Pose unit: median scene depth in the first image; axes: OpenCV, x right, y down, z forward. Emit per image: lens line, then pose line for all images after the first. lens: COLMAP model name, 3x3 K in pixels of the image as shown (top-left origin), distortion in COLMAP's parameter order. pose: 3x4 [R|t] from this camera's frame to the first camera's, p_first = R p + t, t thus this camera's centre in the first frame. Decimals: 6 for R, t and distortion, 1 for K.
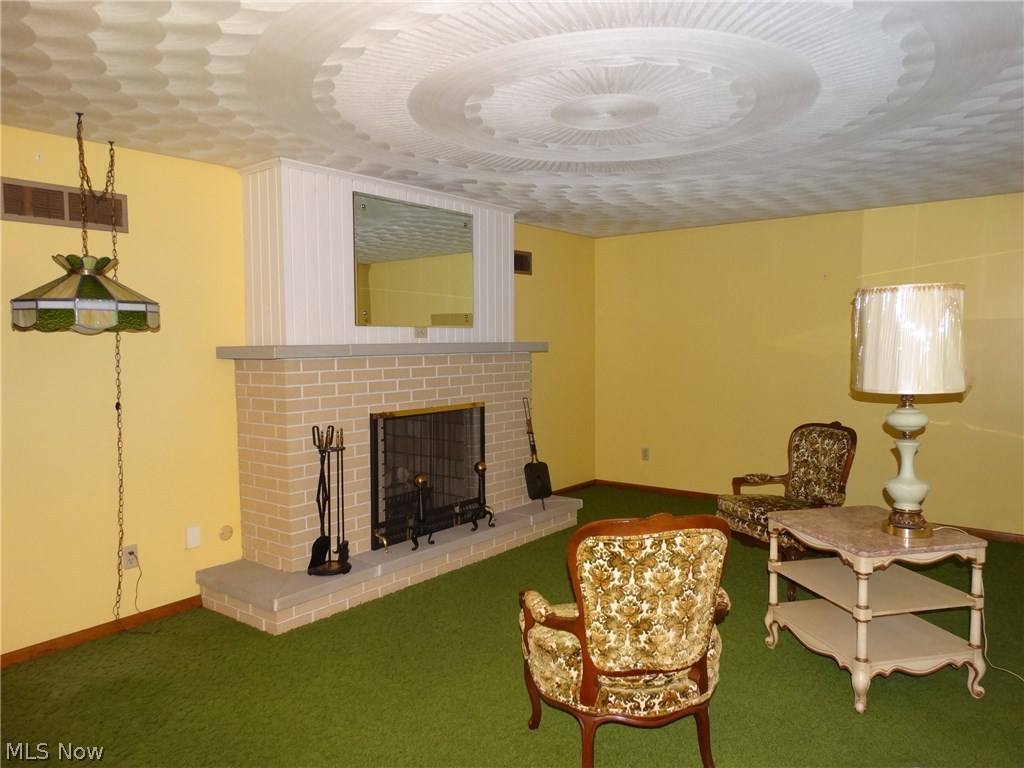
lens RADIAL K [[729.0, 0, 514.8], [0, 729.0, 380.9], [0, 0, 1]] dist [-0.004146, 0.003458]
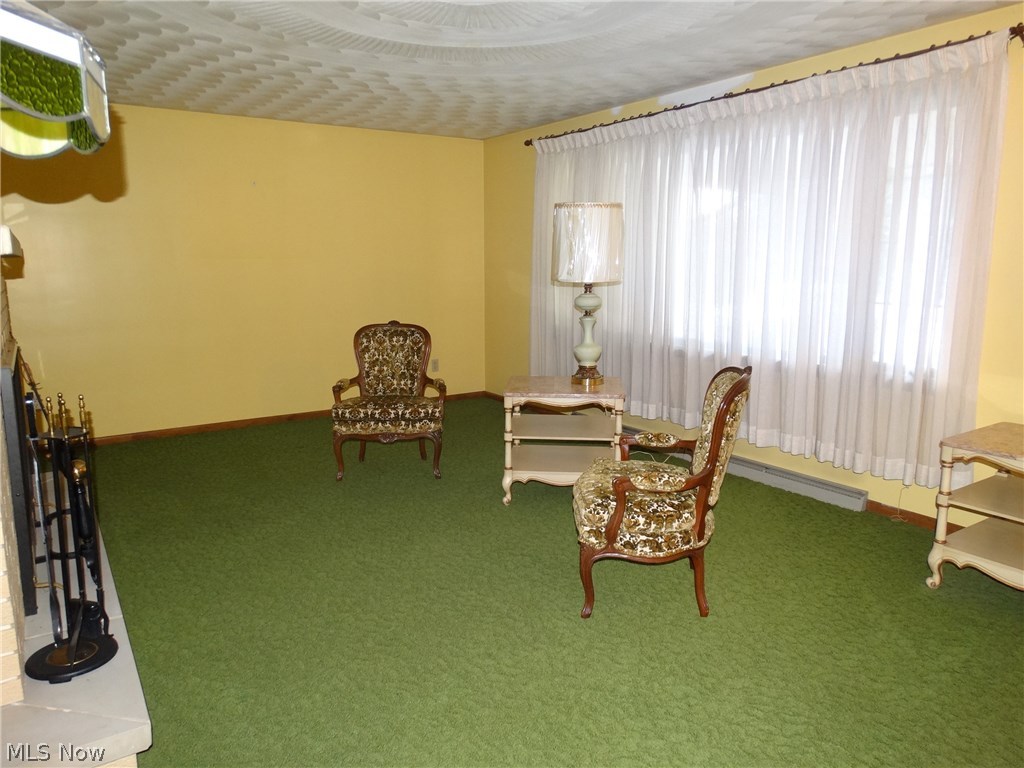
lens RADIAL K [[729.0, 0, 508.9], [0, 729.0, 382.1], [0, 0, 1]] dist [-0.004146, 0.003458]
pose [[0.303544, -0.150775, 0.940812, -0.576906], [0.053384, 0.988541, 0.141200, 0.000523], [-0.951321, 0.007364, 0.308115, 0.491549]]
